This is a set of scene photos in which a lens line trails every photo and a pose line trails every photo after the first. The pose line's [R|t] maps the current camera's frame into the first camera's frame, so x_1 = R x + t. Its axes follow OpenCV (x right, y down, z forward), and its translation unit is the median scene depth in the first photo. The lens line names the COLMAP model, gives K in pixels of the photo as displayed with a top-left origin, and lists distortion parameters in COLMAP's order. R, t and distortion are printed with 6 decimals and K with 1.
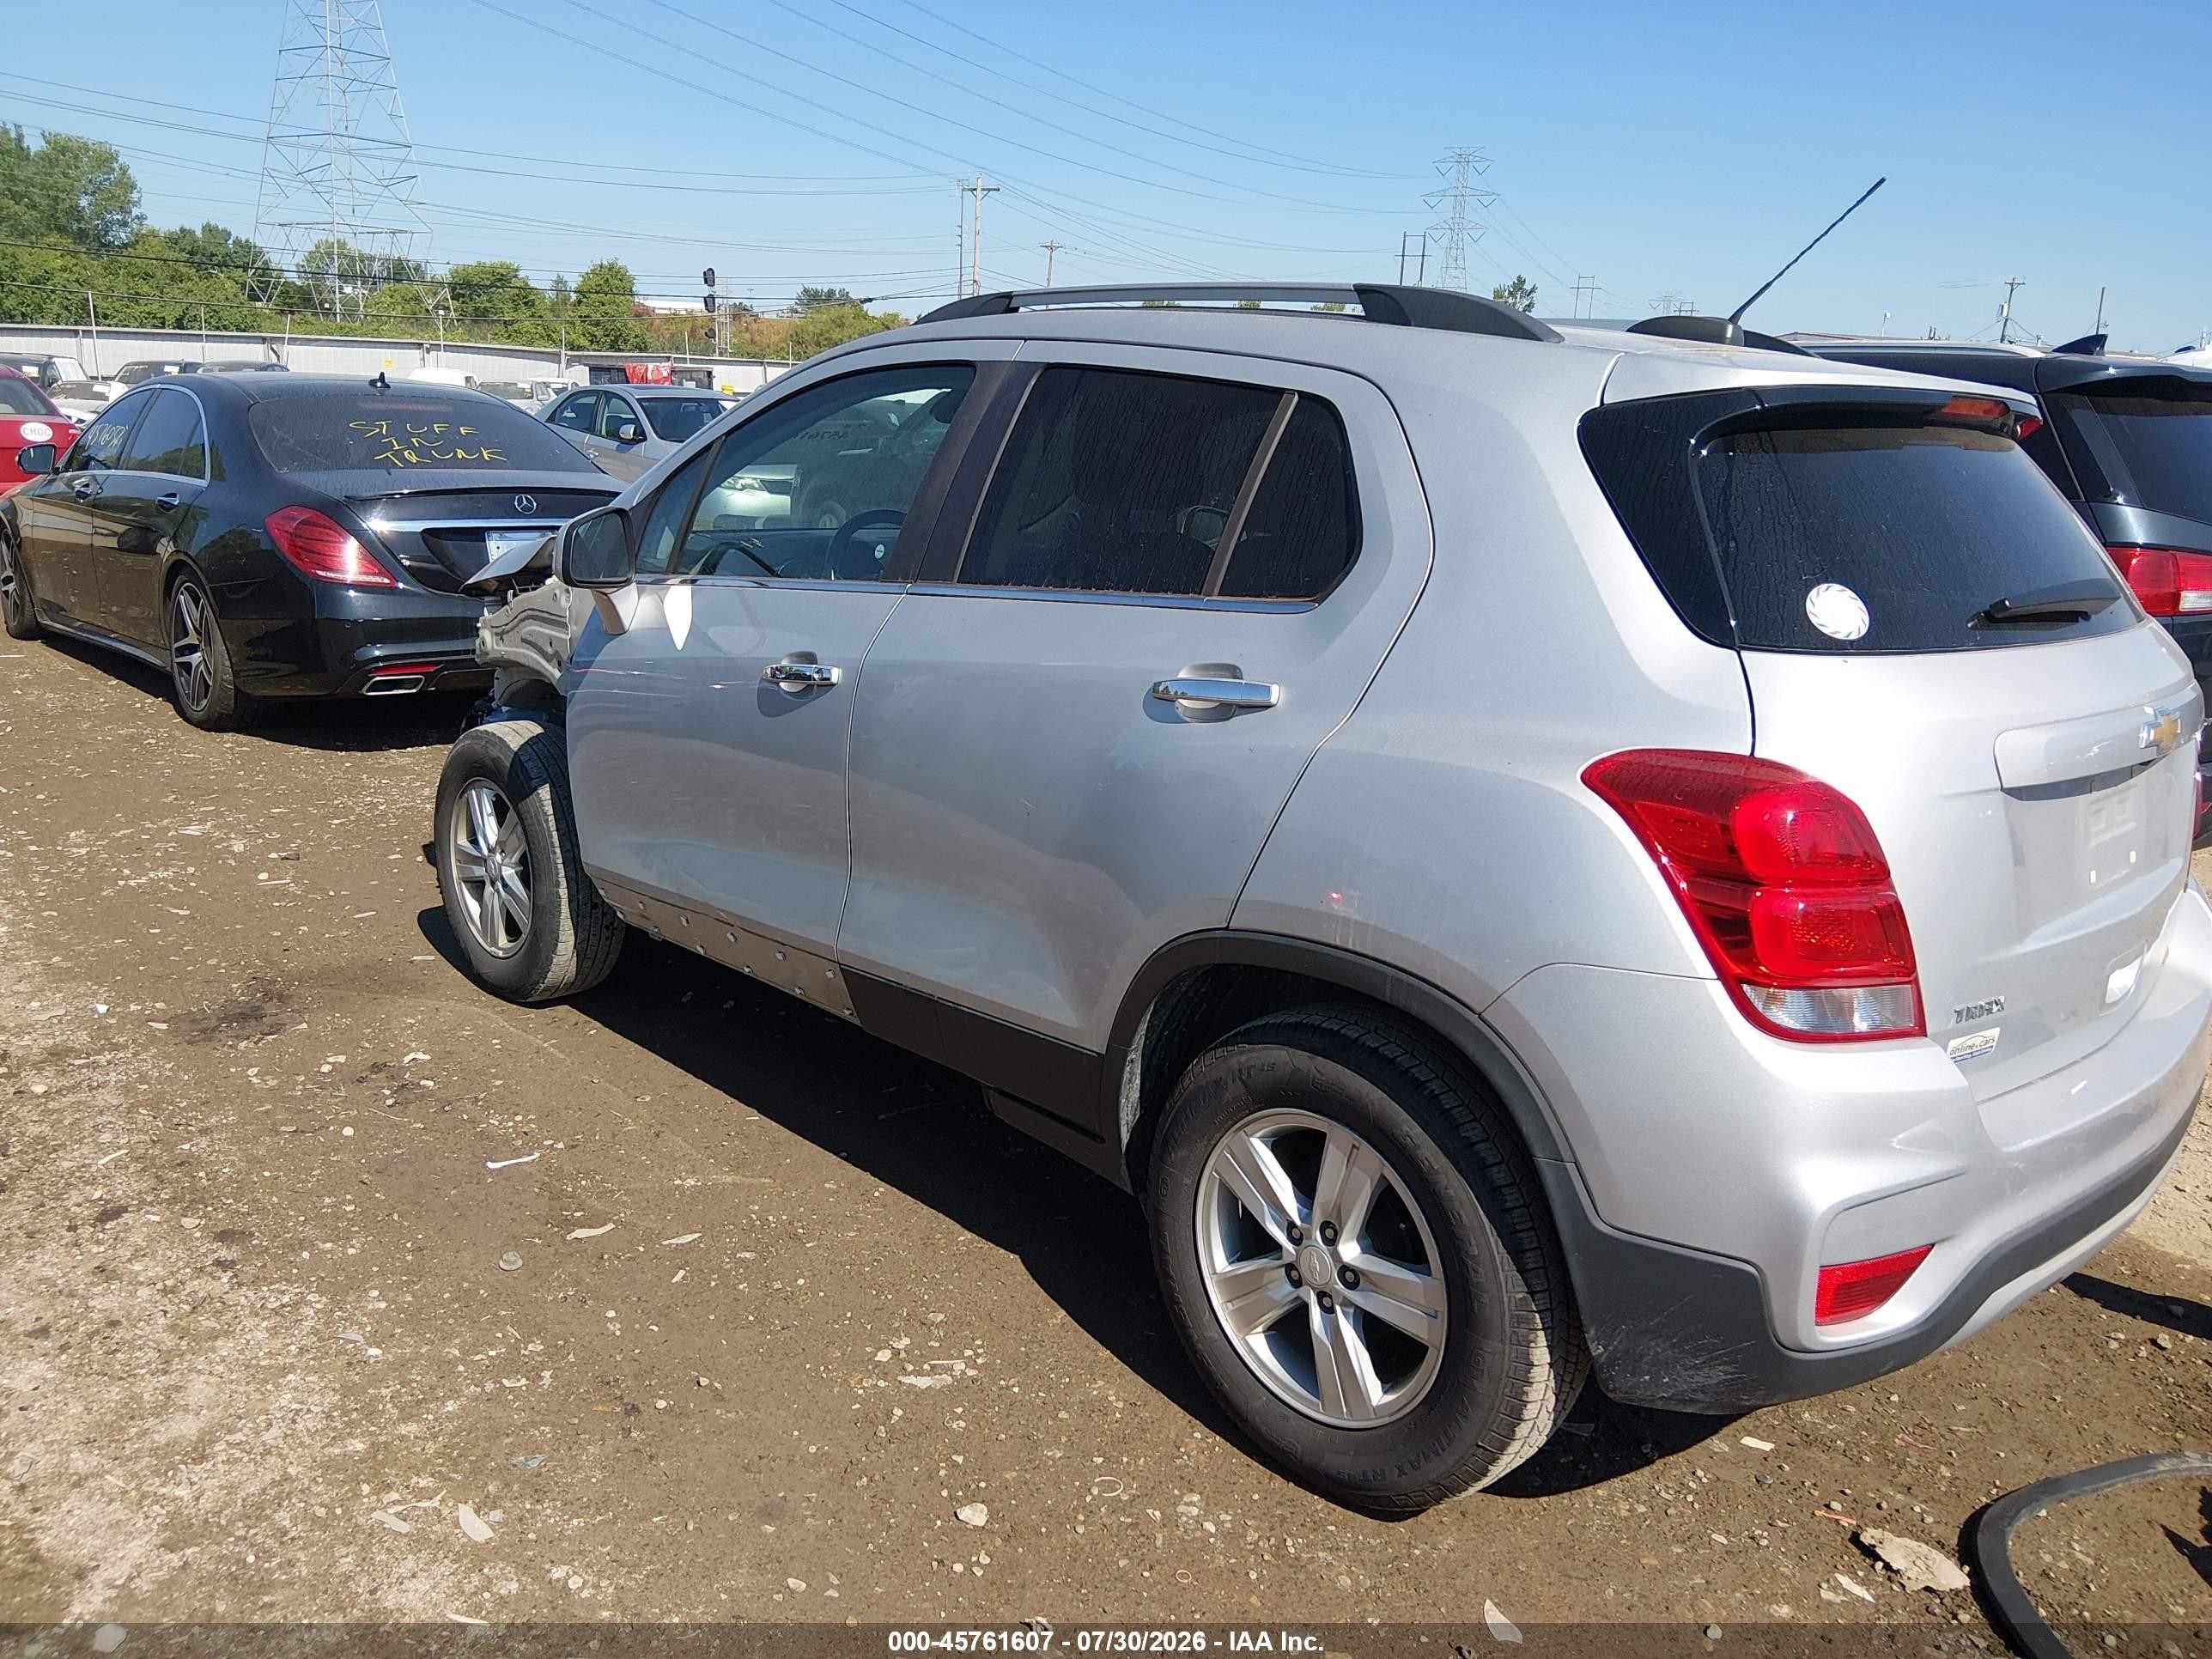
lens RADIAL K [[1735.8, 0, 1097.9], [0, 1735.8, 839.2], [0, 0, 1]] dist [0.061732, -0.109501]
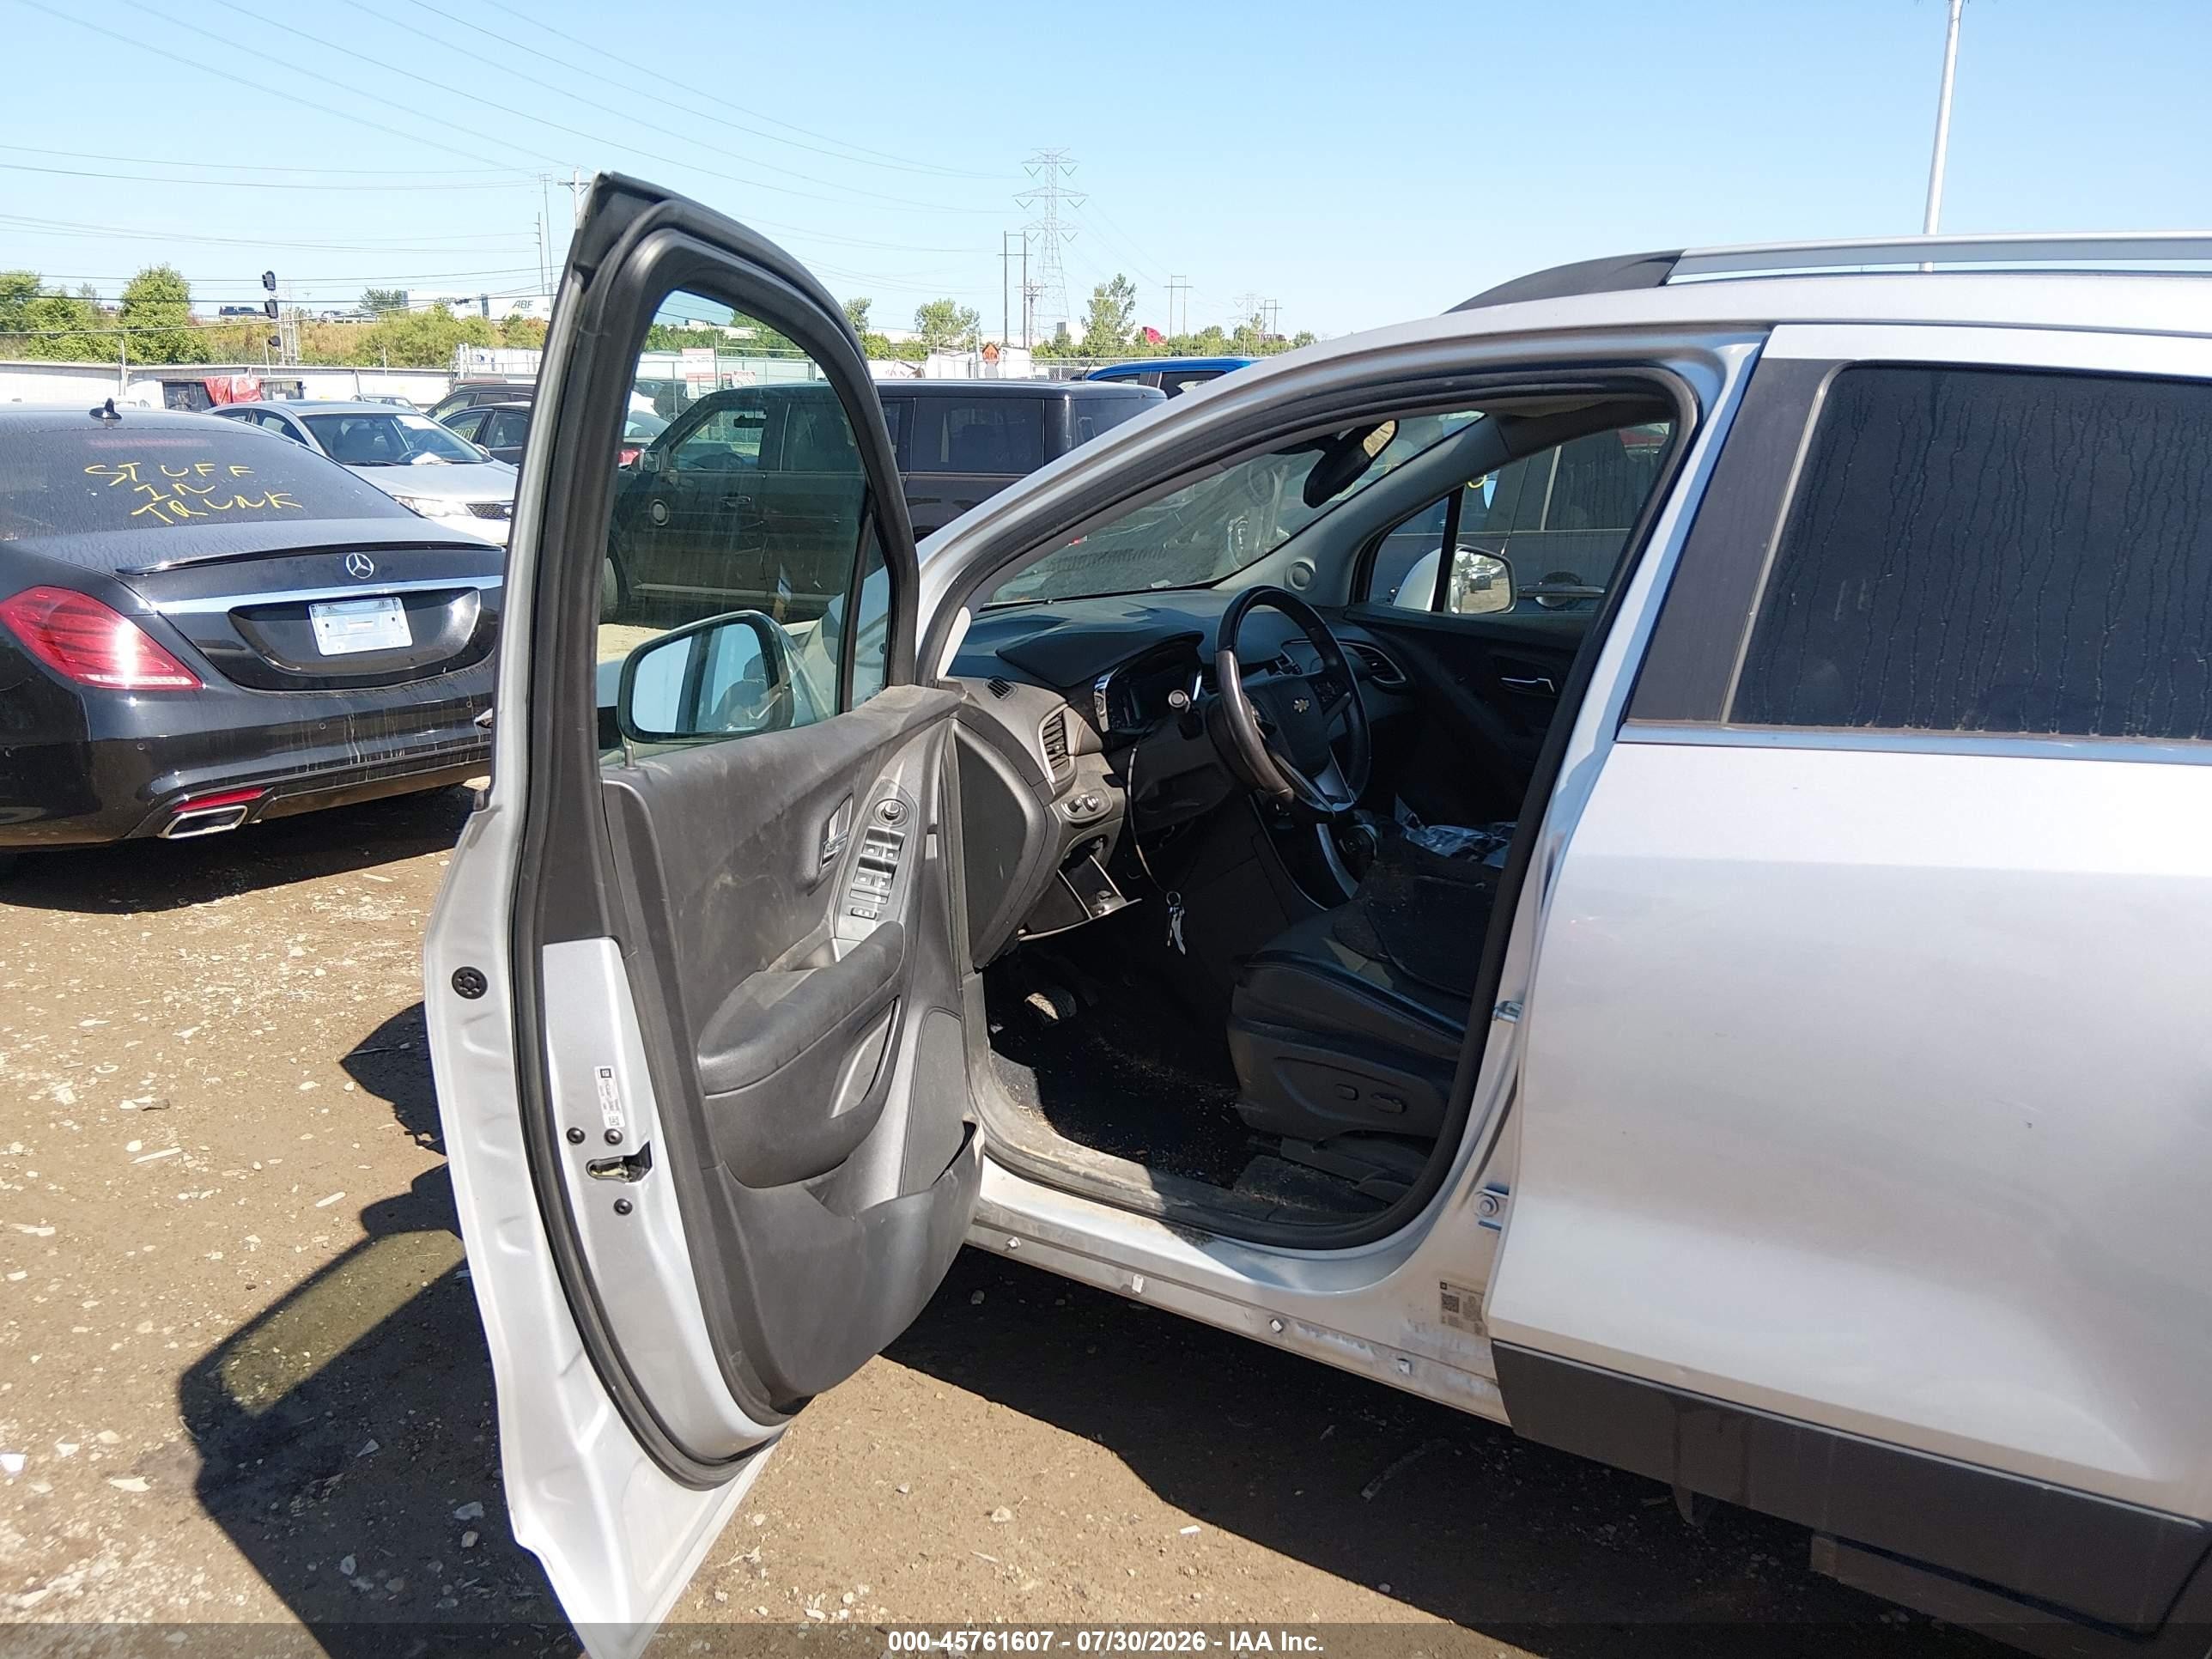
lens RADIAL K [[1735.8, 0, 1151.2], [0, 1735.8, 831.1], [0, 0, 1]] dist [0.061732, -0.109501]
pose [[0.970733, -0.081090, 0.226055, -0.175434], [0.081872, 0.996625, 0.005932, -0.053544], [-0.225773, 0.012749, 0.974096, 0.184278]]
